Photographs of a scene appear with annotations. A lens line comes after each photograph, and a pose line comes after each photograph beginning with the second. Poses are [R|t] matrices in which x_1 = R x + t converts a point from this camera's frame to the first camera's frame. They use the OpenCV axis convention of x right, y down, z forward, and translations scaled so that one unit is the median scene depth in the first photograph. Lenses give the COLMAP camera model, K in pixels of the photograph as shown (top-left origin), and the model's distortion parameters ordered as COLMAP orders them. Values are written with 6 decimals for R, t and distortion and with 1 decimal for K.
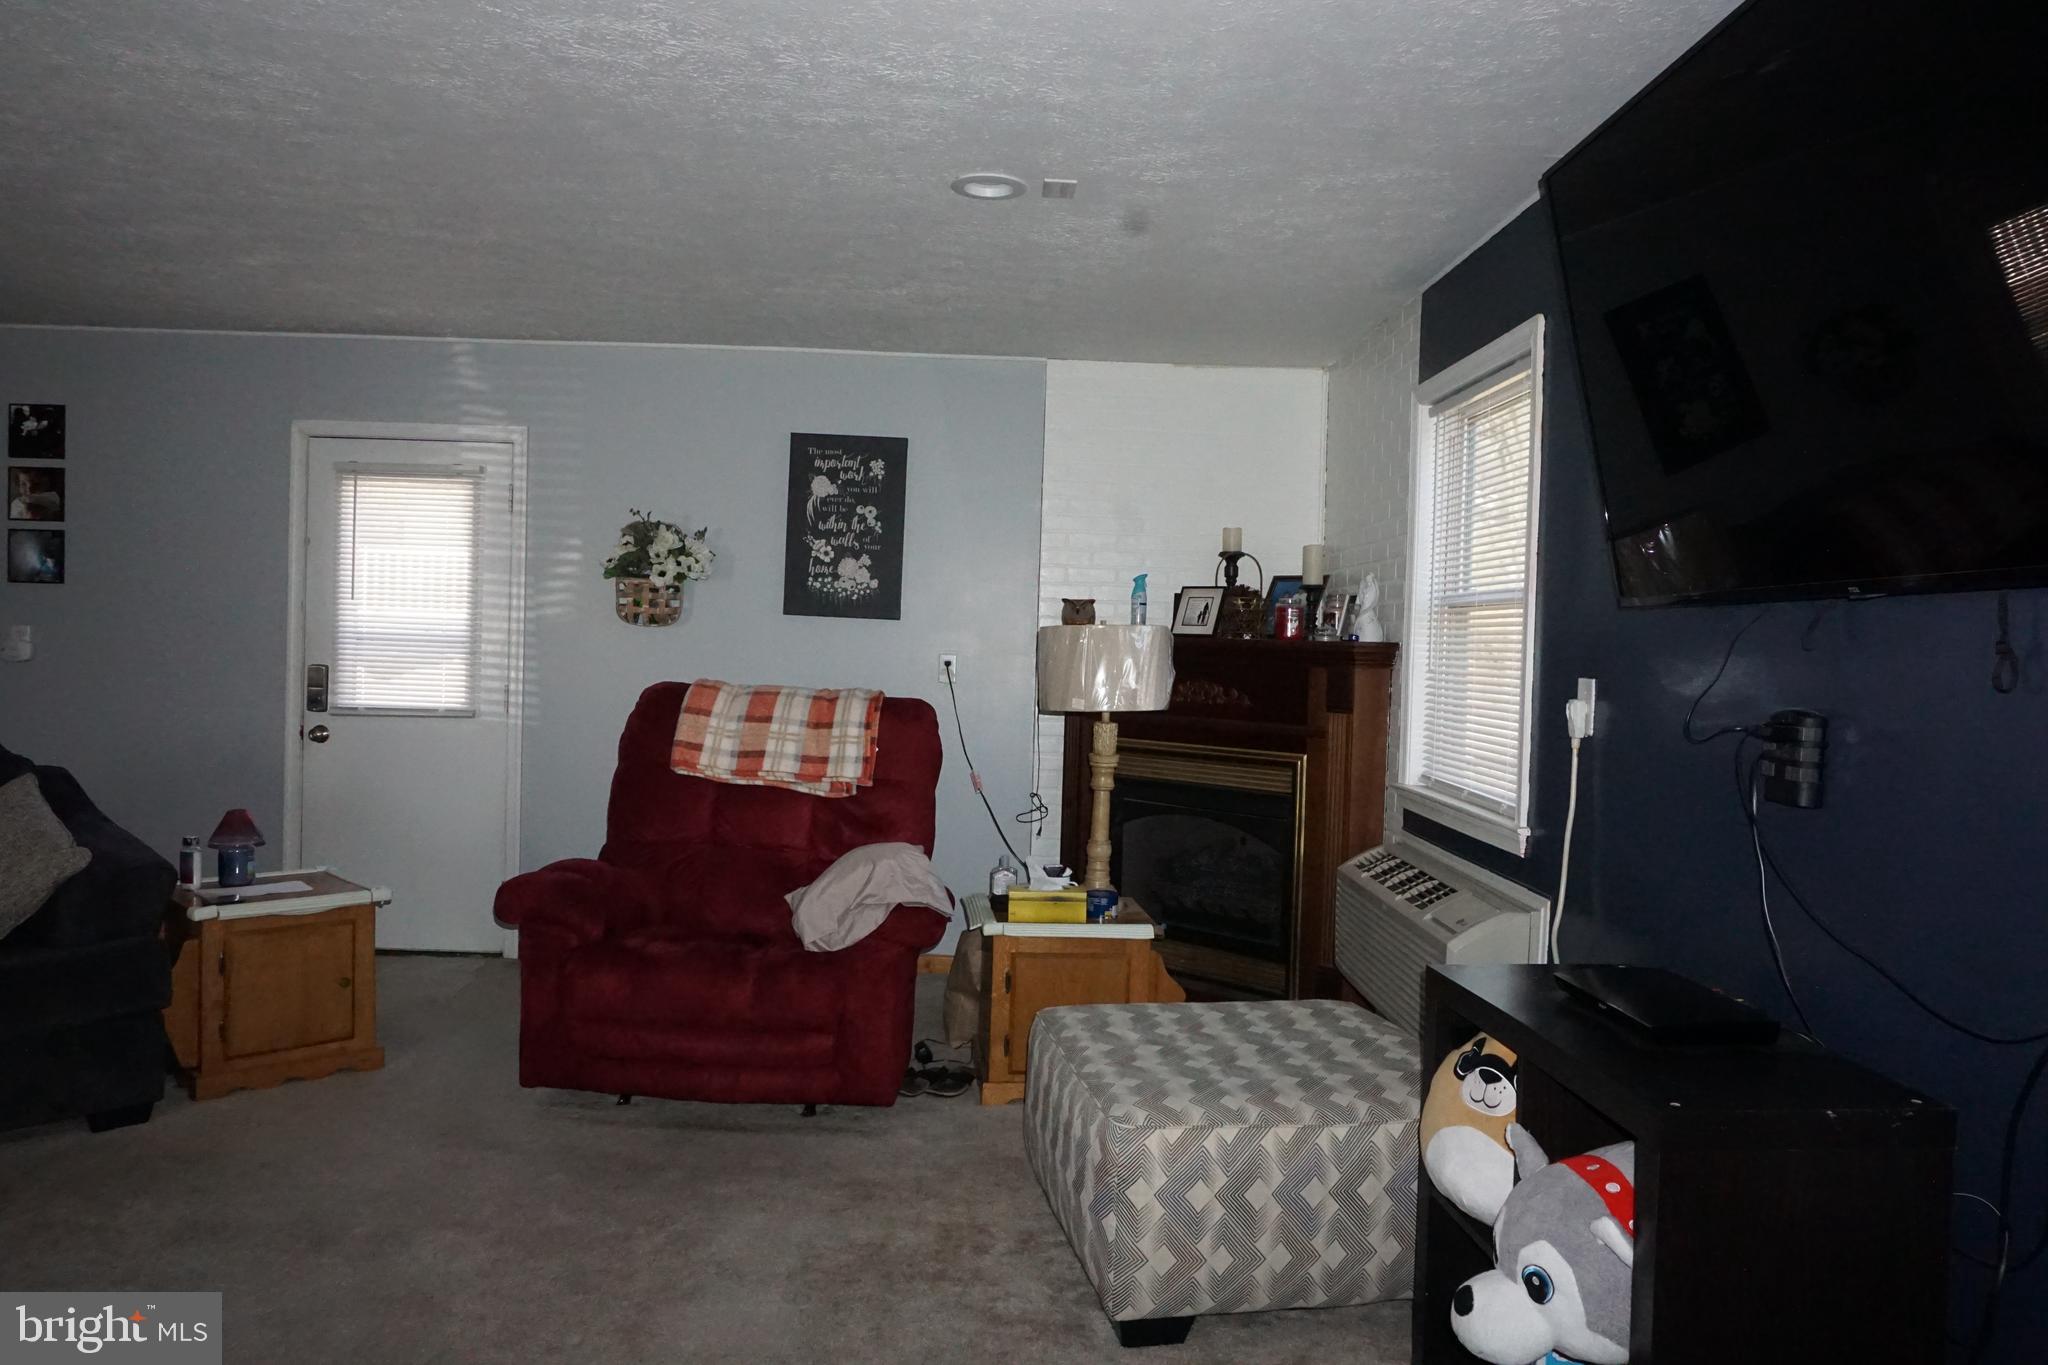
lens RADIAL K [[1373.2, 0, 1008.8], [0, 1373.2, 676.4], [0, 0, 1]] dist [-0.034995, 0.023761]
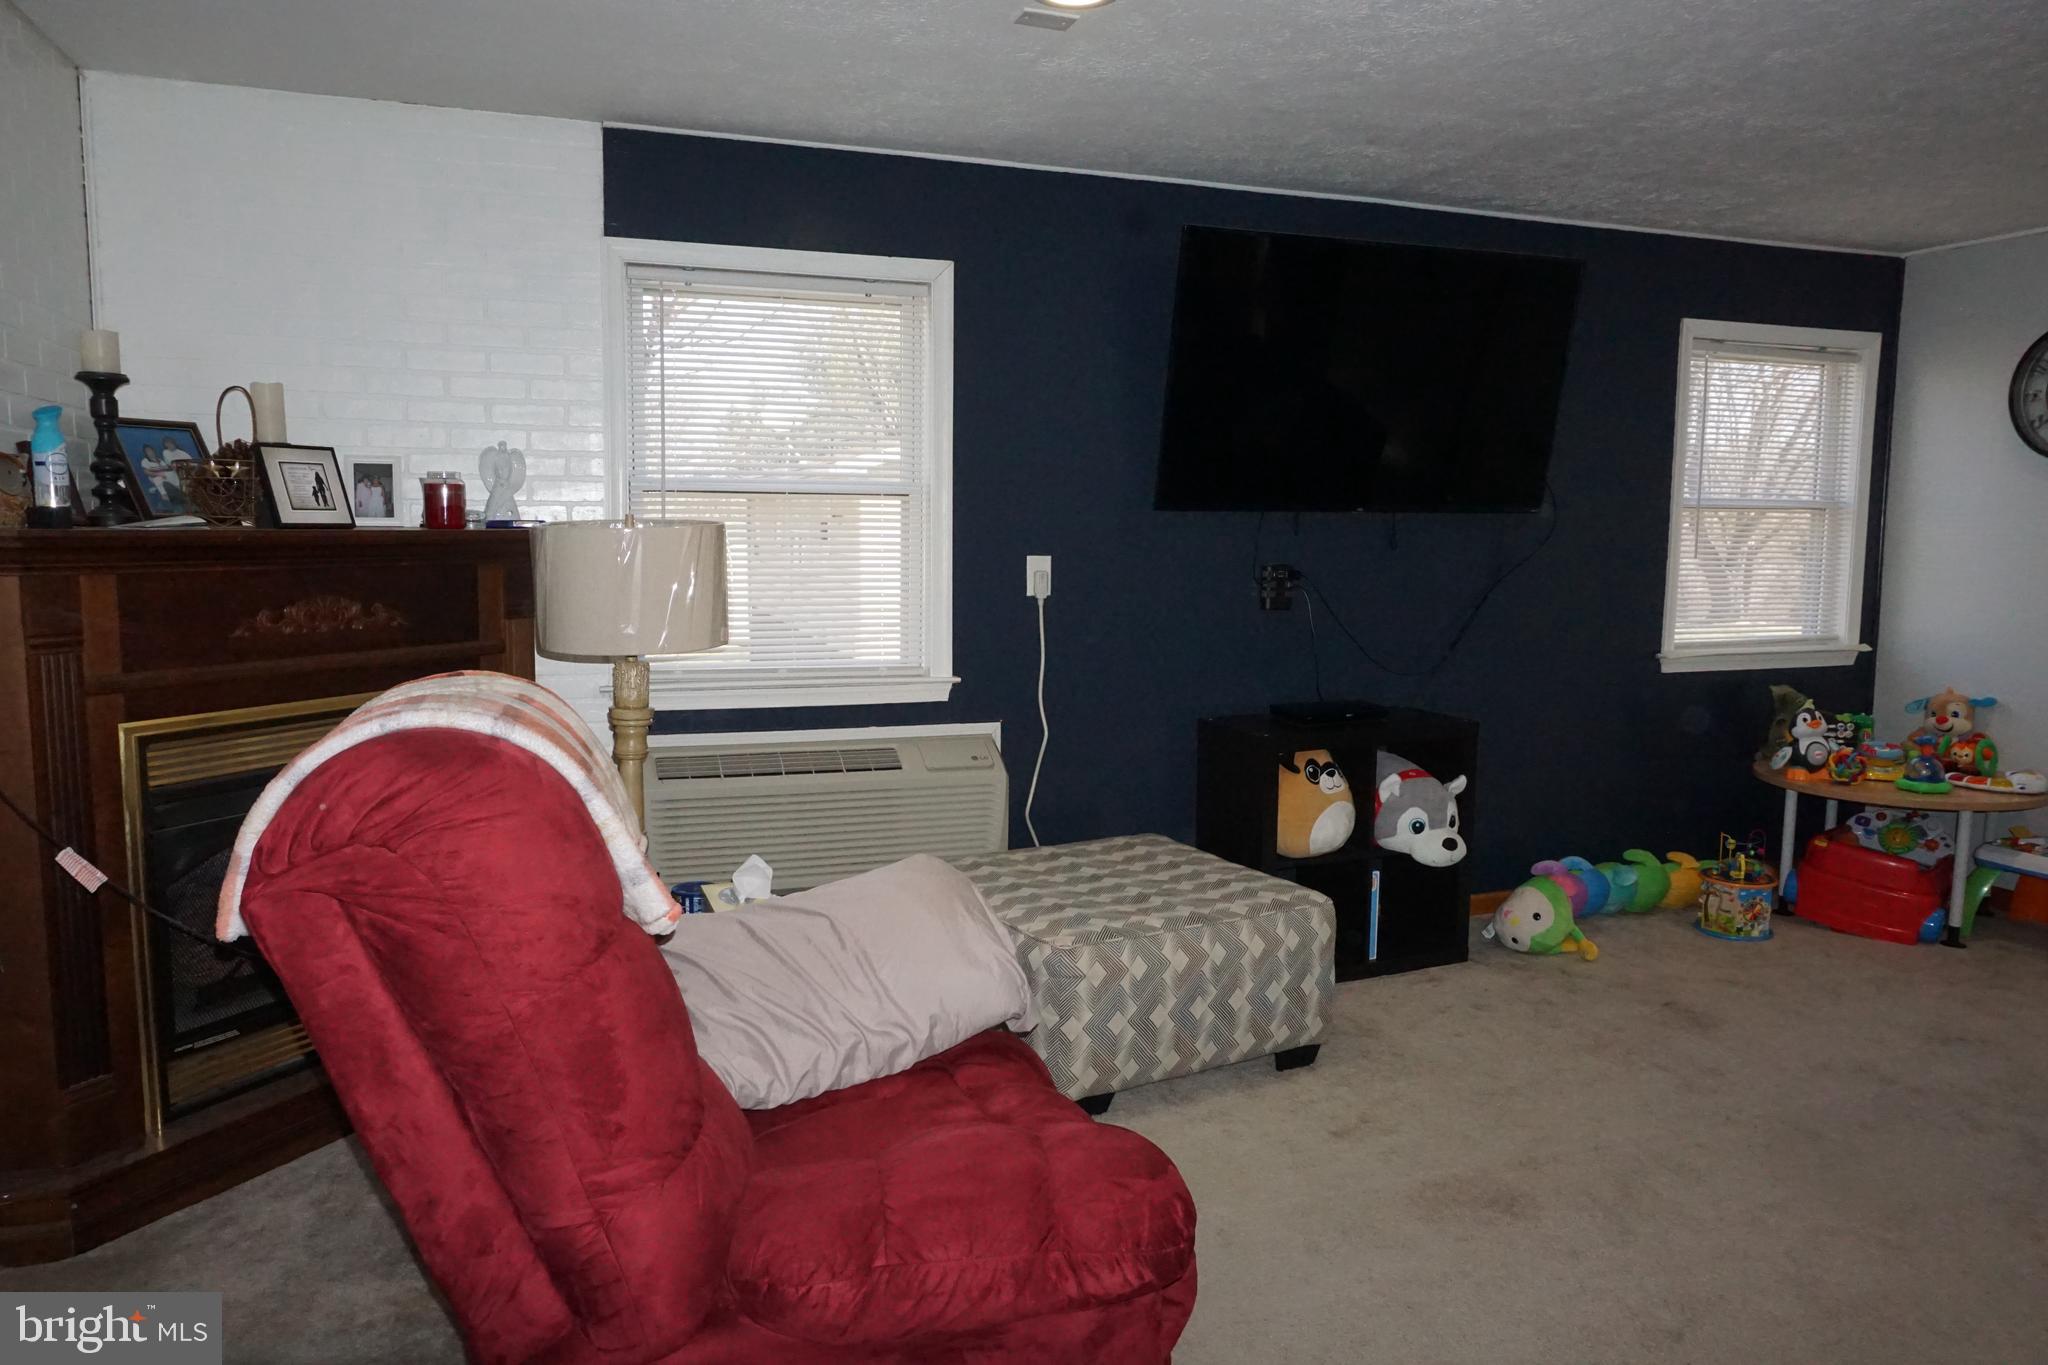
lens RADIAL K [[1373.2, 0, 1023.4], [0, 1373.2, 681.7], [0, 0, 1]] dist [-0.034995, 0.023761]
pose [[-0.331416, -0.143178, 0.932557, -0.504117], [0.004221, 0.988183, 0.153218, -0.048163], [-0.943475, 0.054716, -0.326896, 0.819455]]
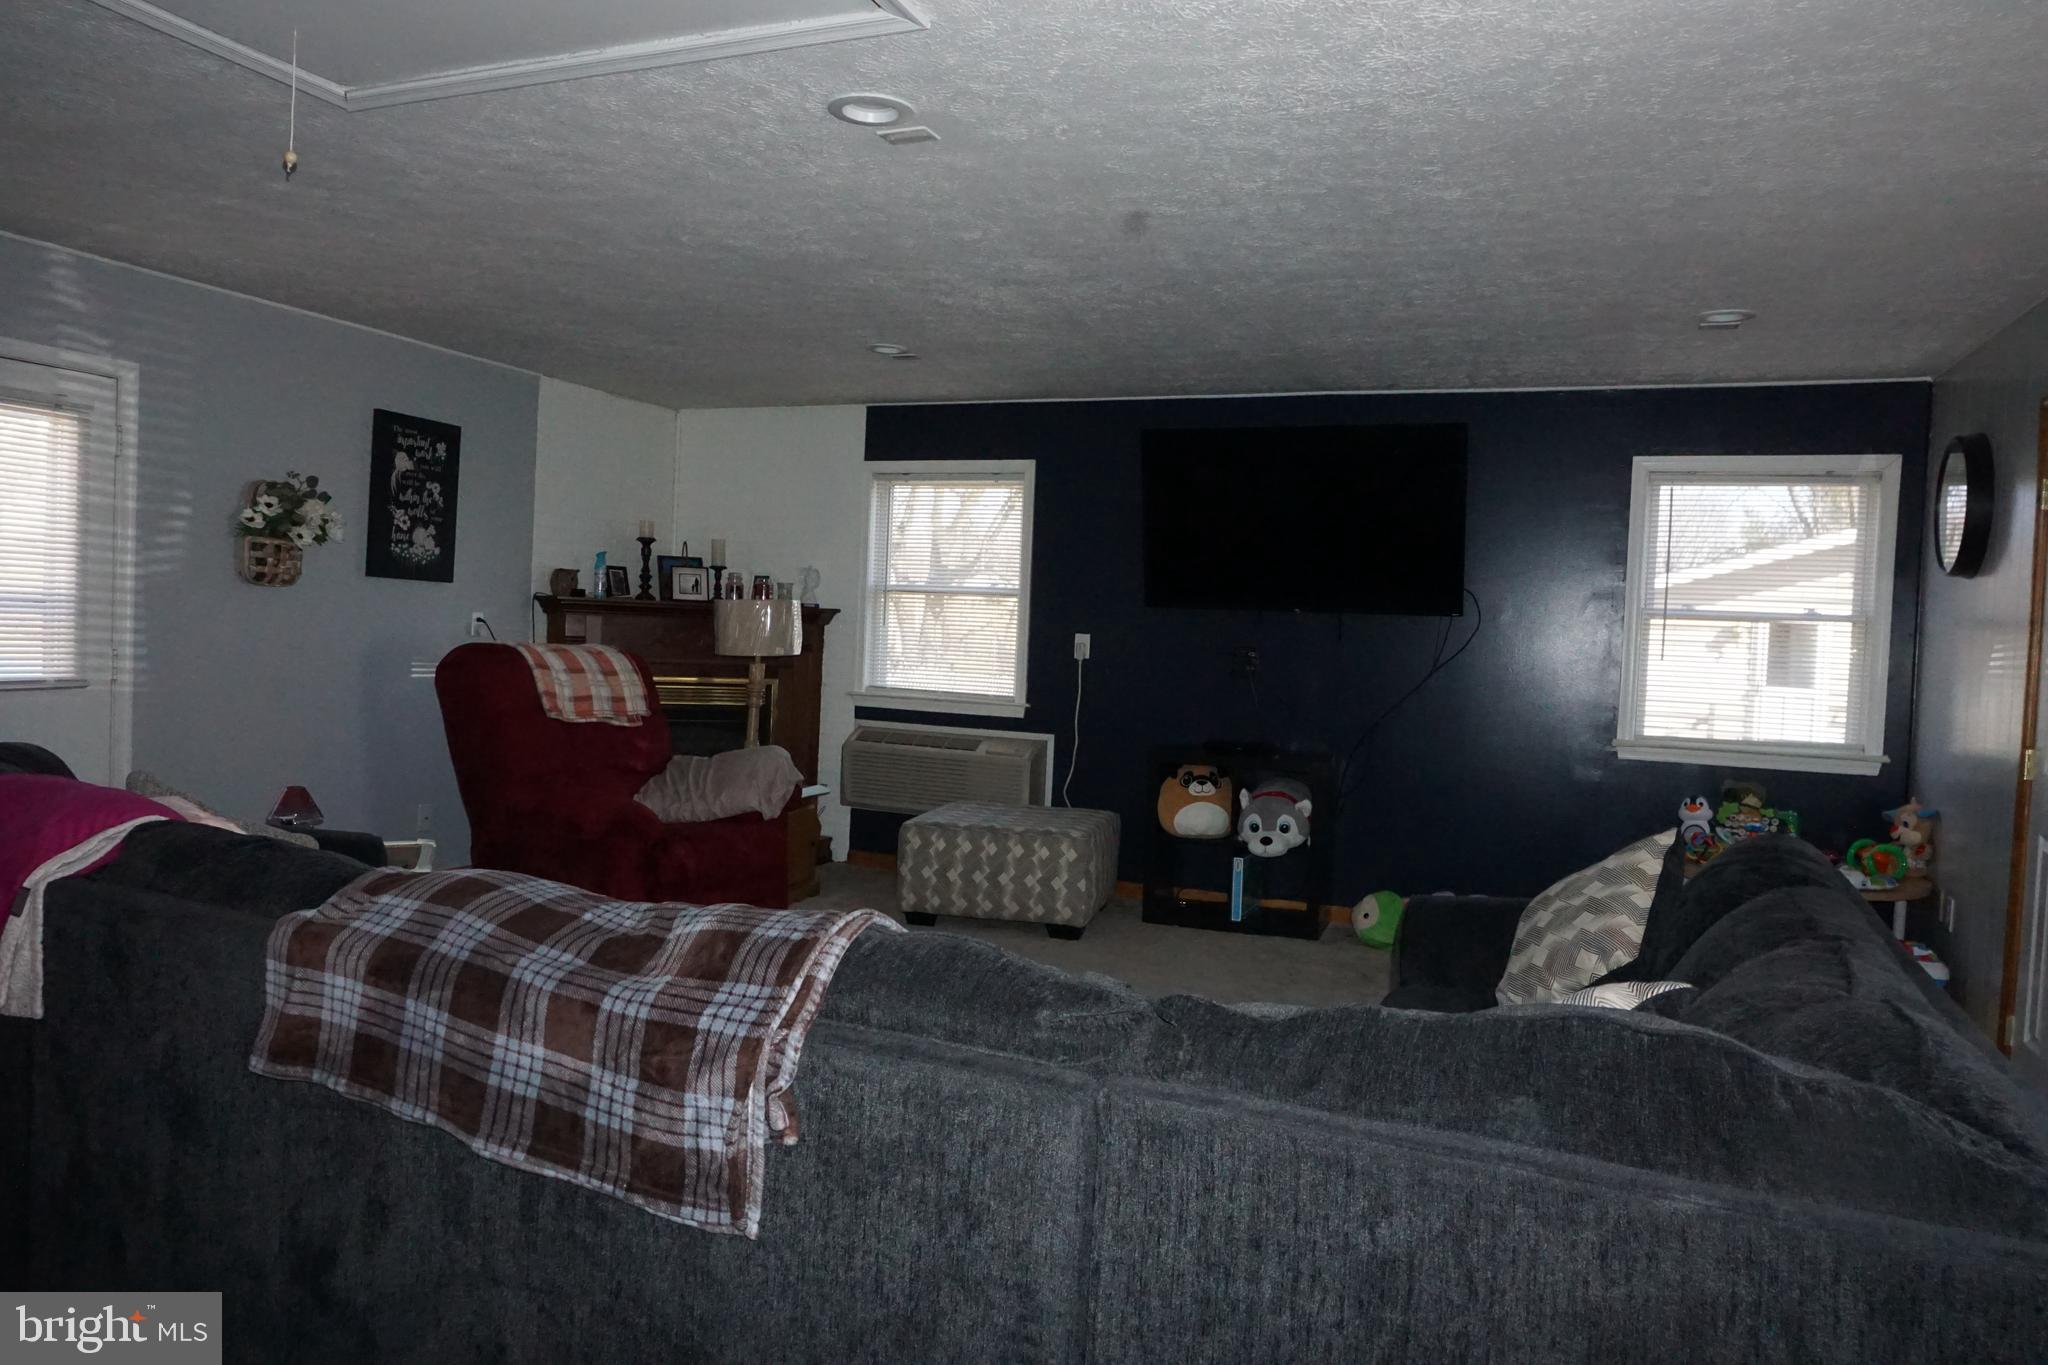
lens RADIAL K [[1373.2, 0, 1015.1], [0, 1373.2, 674.0], [0, 0, 1]] dist [-0.034995, 0.023761]
pose [[0.396012, -0.046977, 0.917043, -0.957280], [-0.007449, 0.998493, 0.054366, -0.030730], [-0.918215, -0.028360, 0.395065, 0.105638]]
